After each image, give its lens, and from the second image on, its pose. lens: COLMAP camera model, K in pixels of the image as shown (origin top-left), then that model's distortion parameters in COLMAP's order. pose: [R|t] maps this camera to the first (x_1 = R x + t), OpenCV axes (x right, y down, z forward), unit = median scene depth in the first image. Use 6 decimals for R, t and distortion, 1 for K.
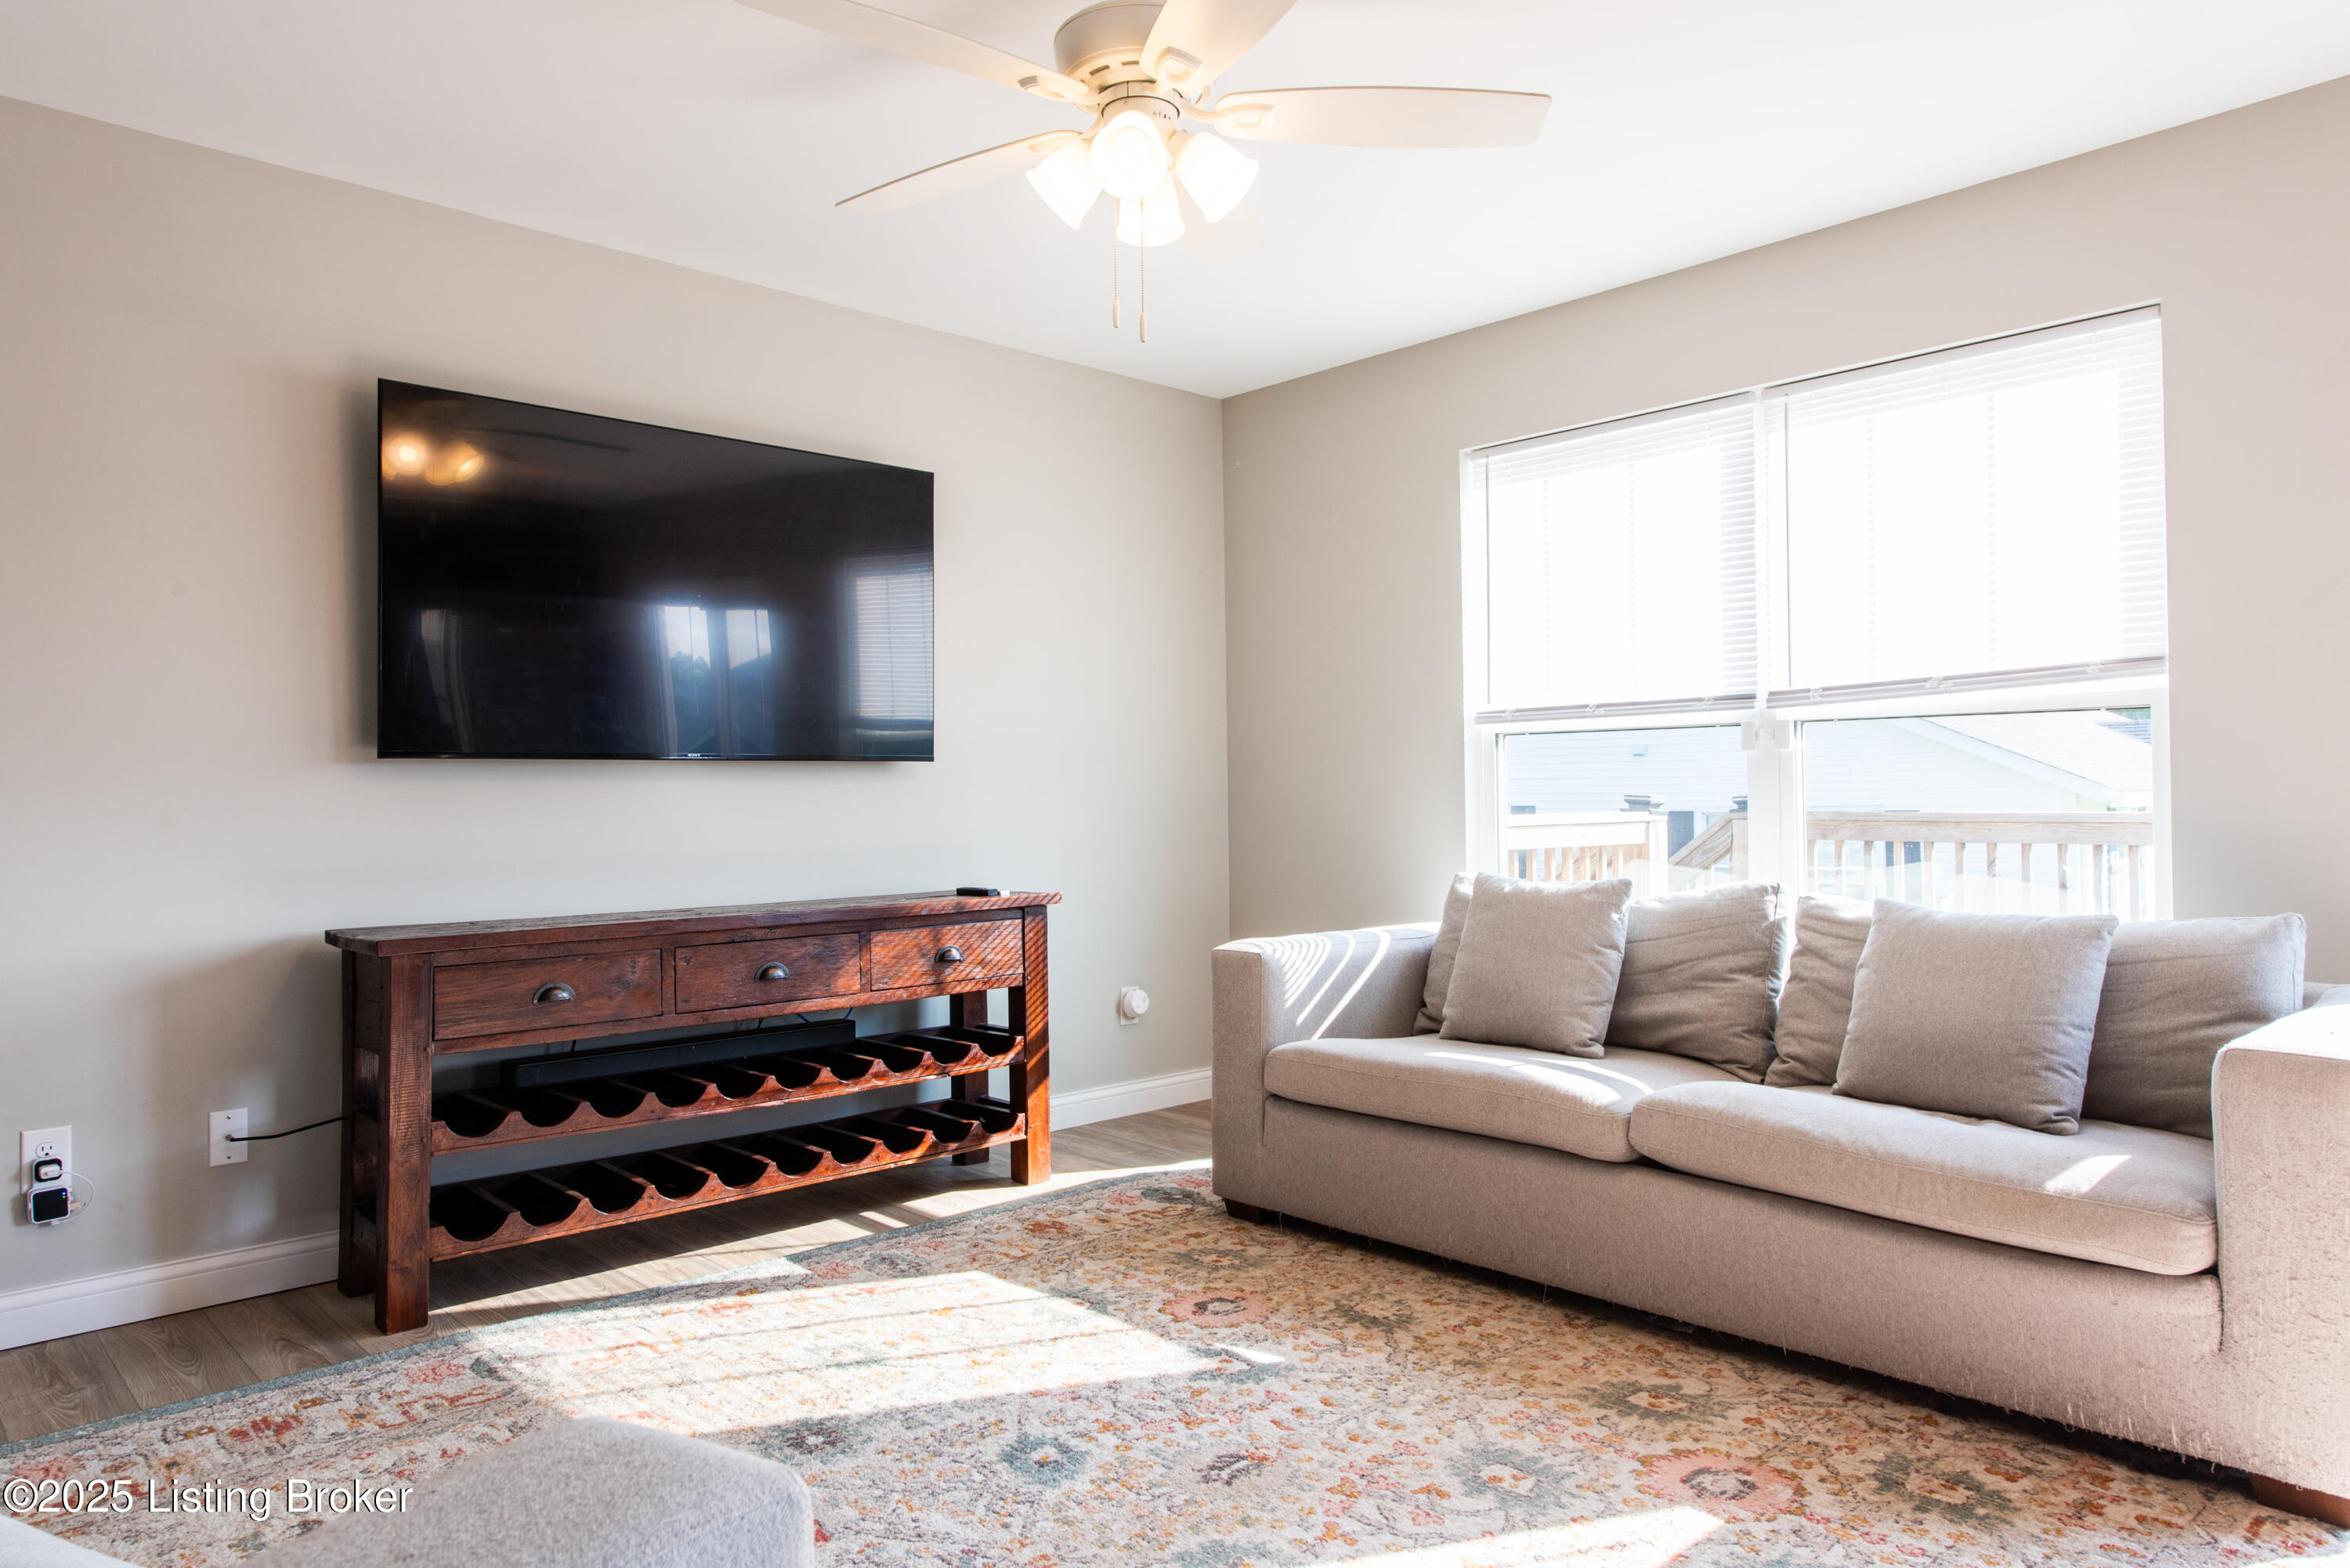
lens RADIAL K [[1478.1, 0, 1179.3], [0, 1478.1, 791.0], [0, 0, 1]] dist [0.024173, -0.015489]
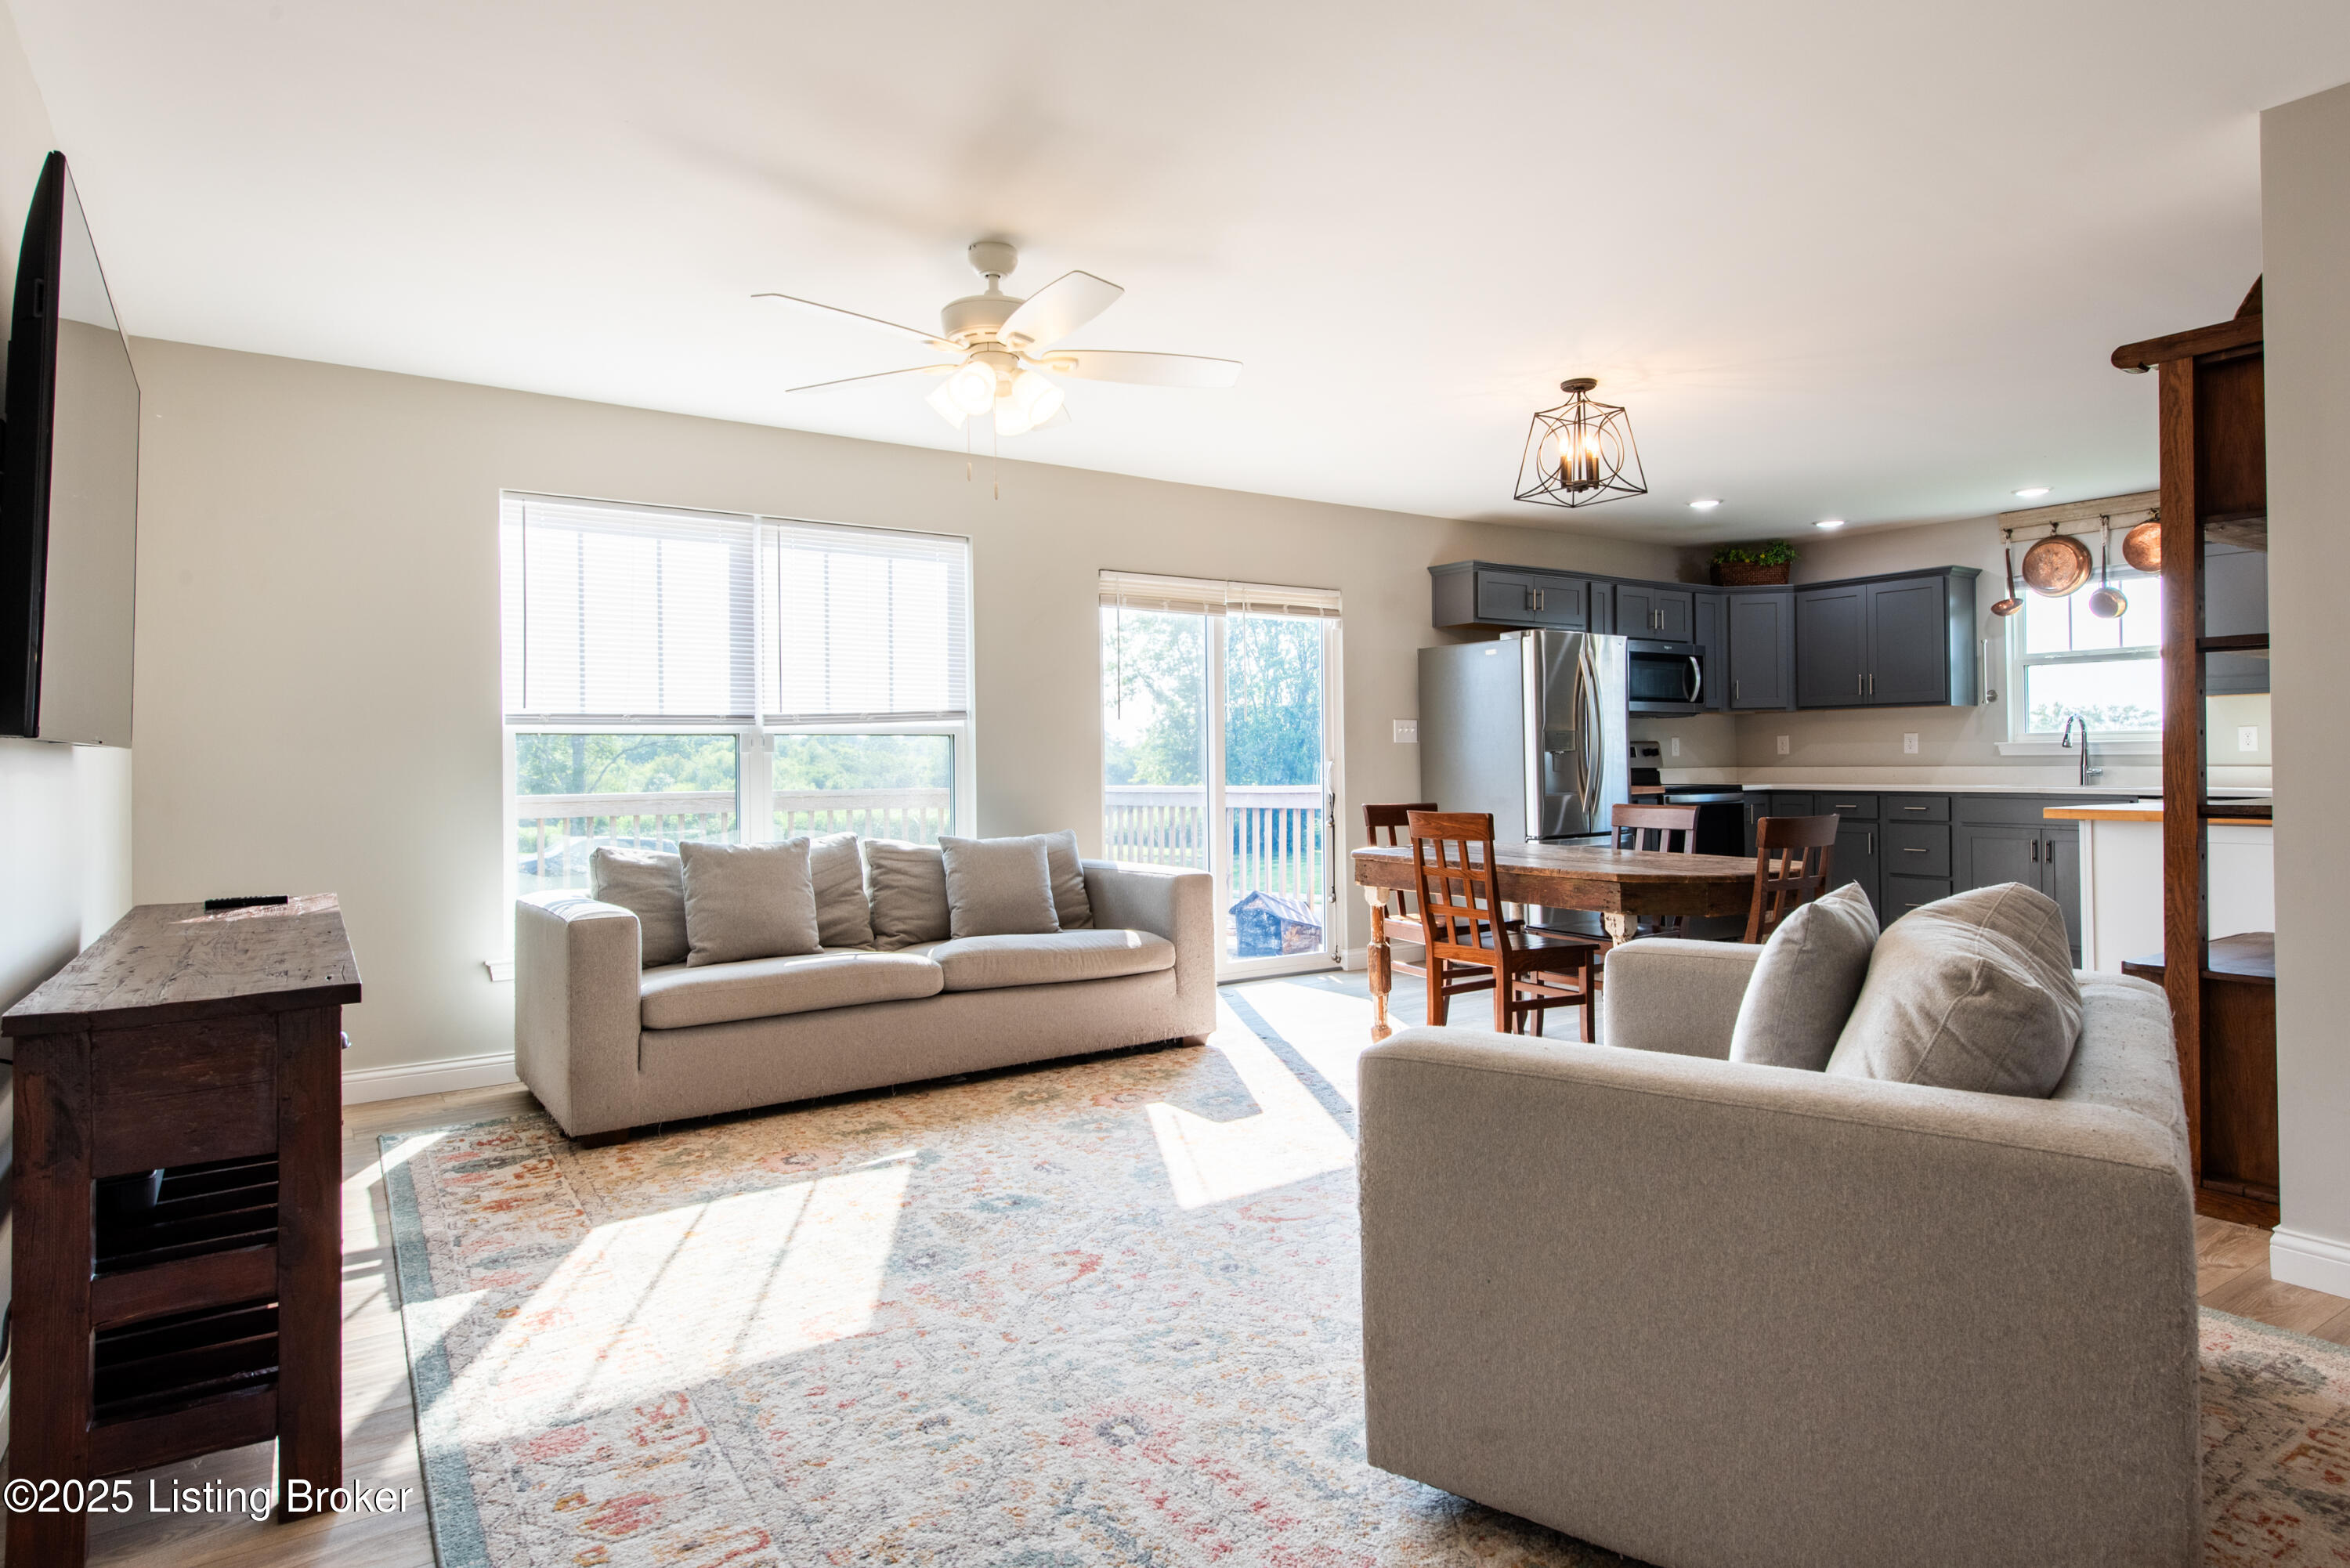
lens RADIAL K [[1316.6, 0, 1199.2], [0, 1316.6, 745.6], [0, 0, 1]] dist [0.013782, -0.003368]
pose [[0.134521, 0.022228, 0.990661, -1.193085], [0.007205, 0.999700, -0.023410, 0.000419], [-0.990884, 0.010287, 0.134321, 0.498793]]
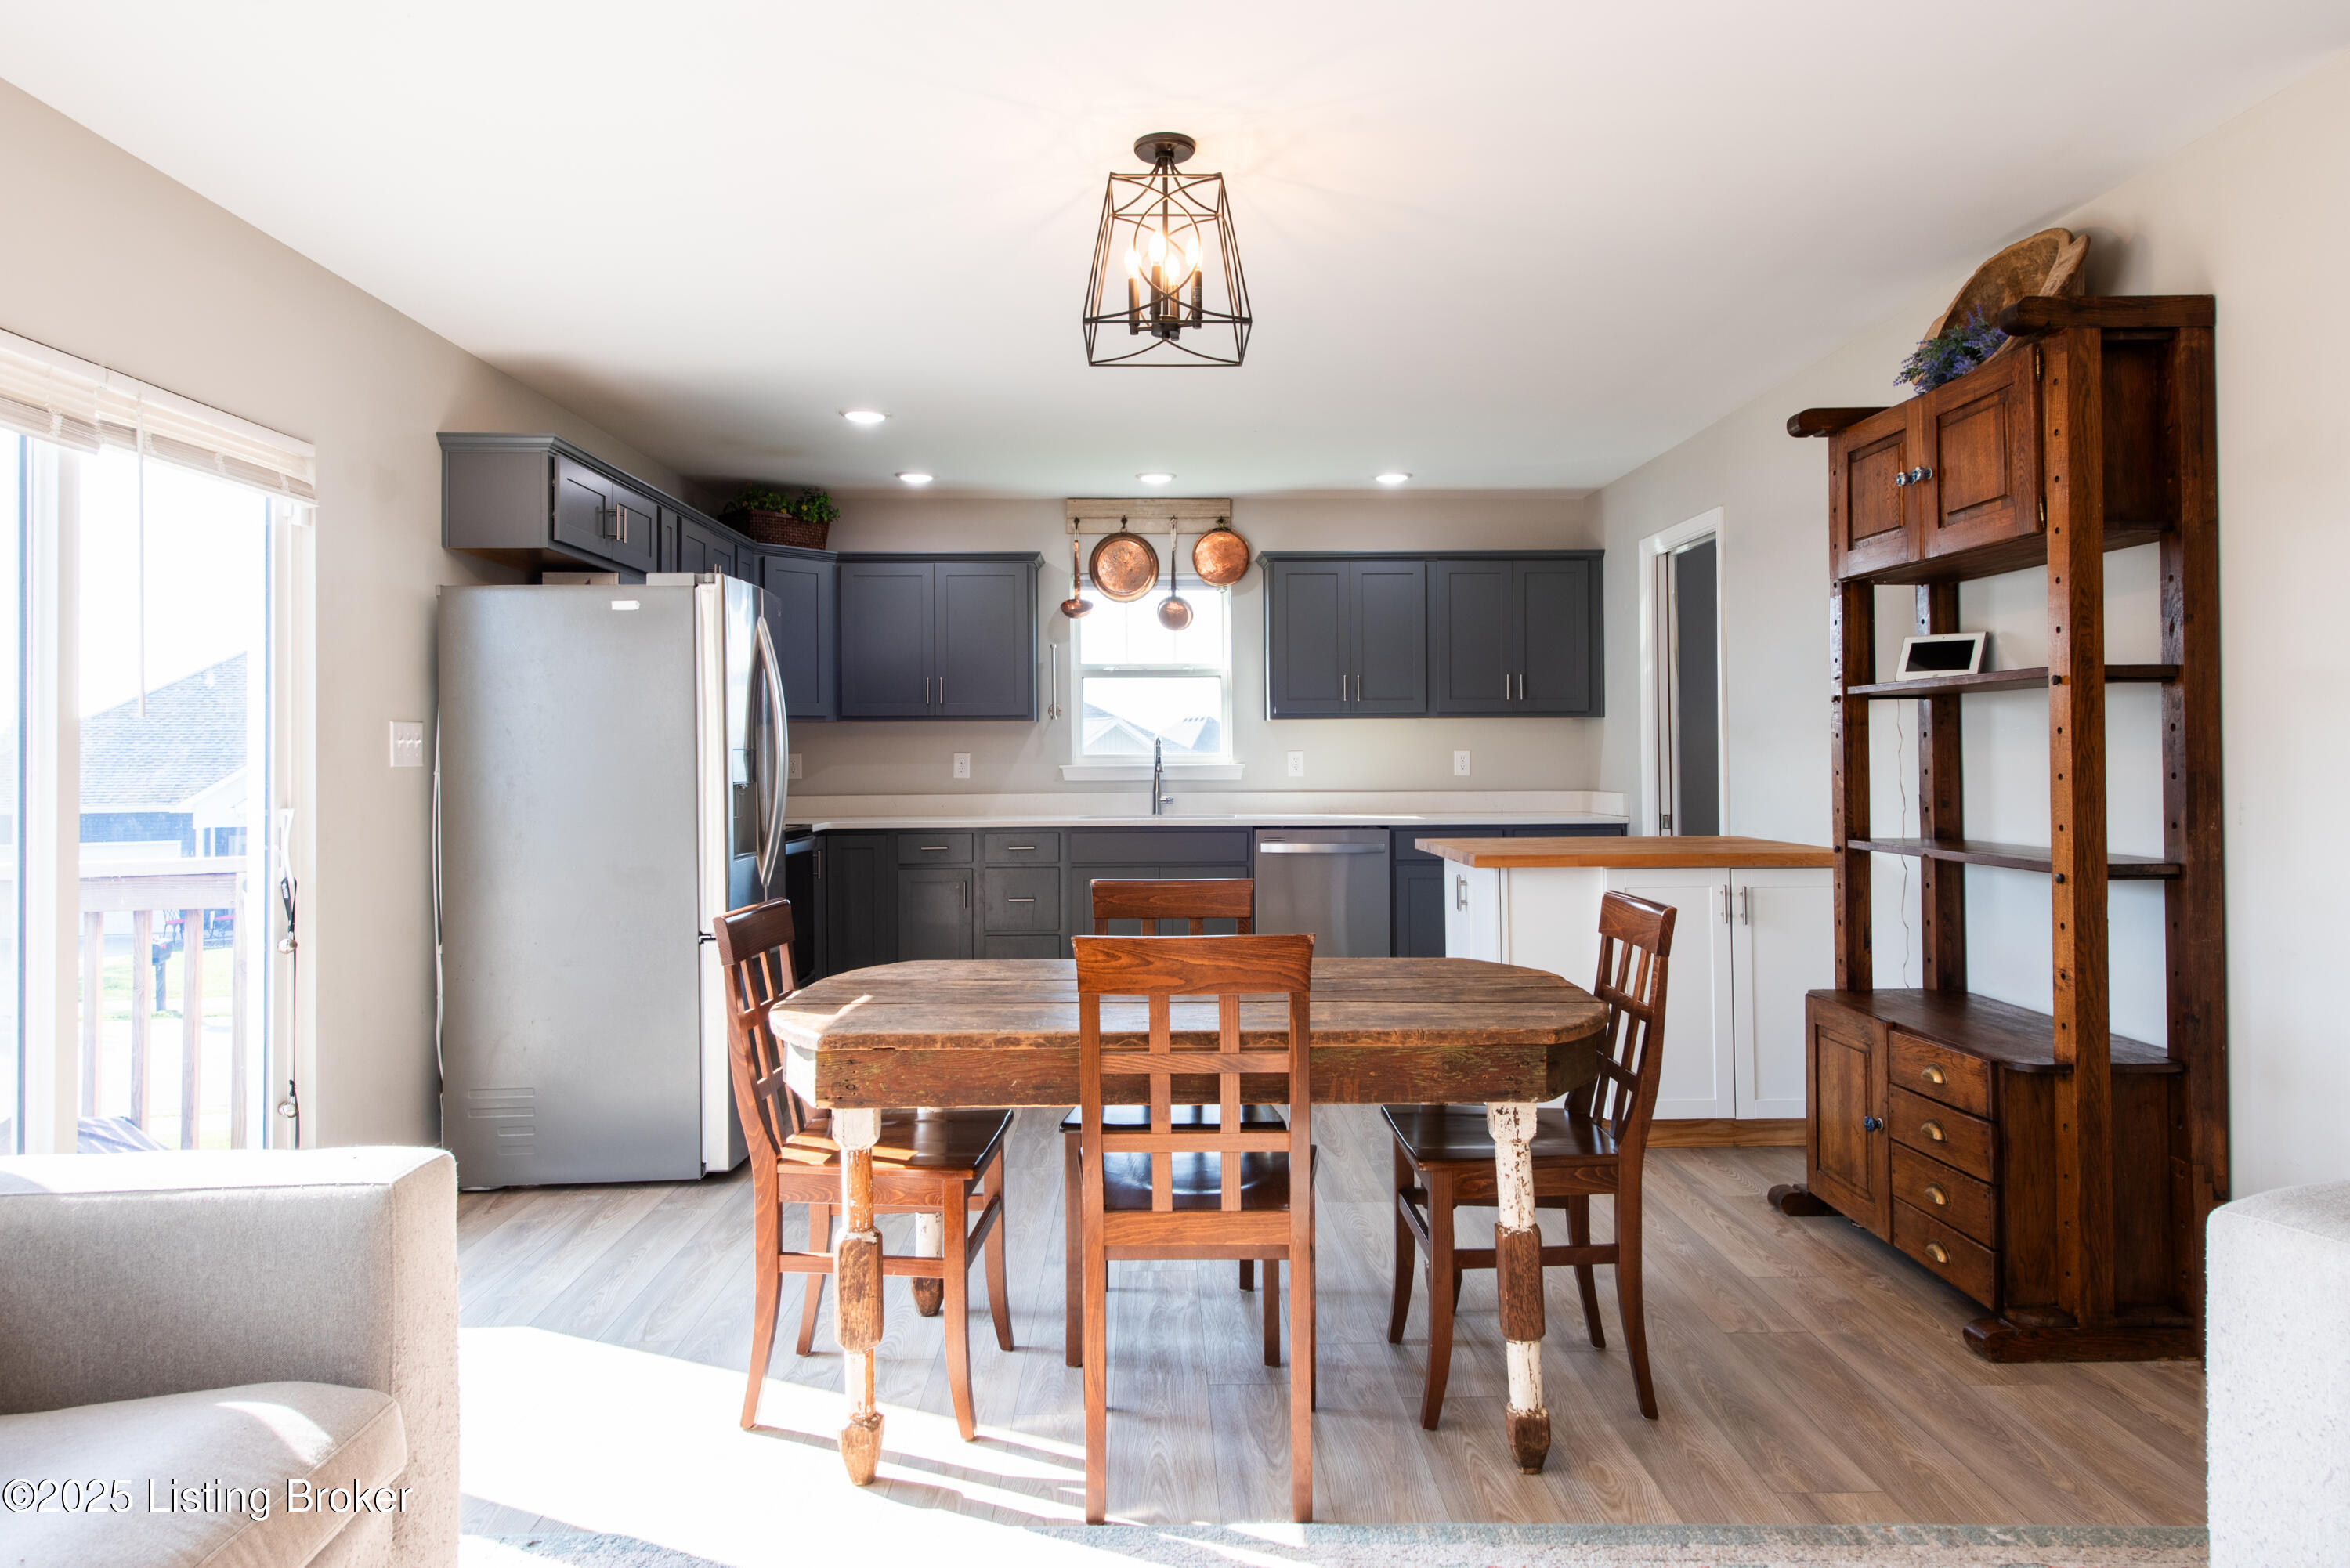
lens RADIAL K [[1478.1, 0, 1183.2], [0, 1478.1, 727.5], [0, 0, 1]] dist [0.024173, -0.015489]
pose [[-0.749737, 0.029963, 0.661057, -0.172499], [0.015012, 0.999487, -0.028277, -0.047125], [-0.661565, -0.011277, -0.749803, 1.029745]]
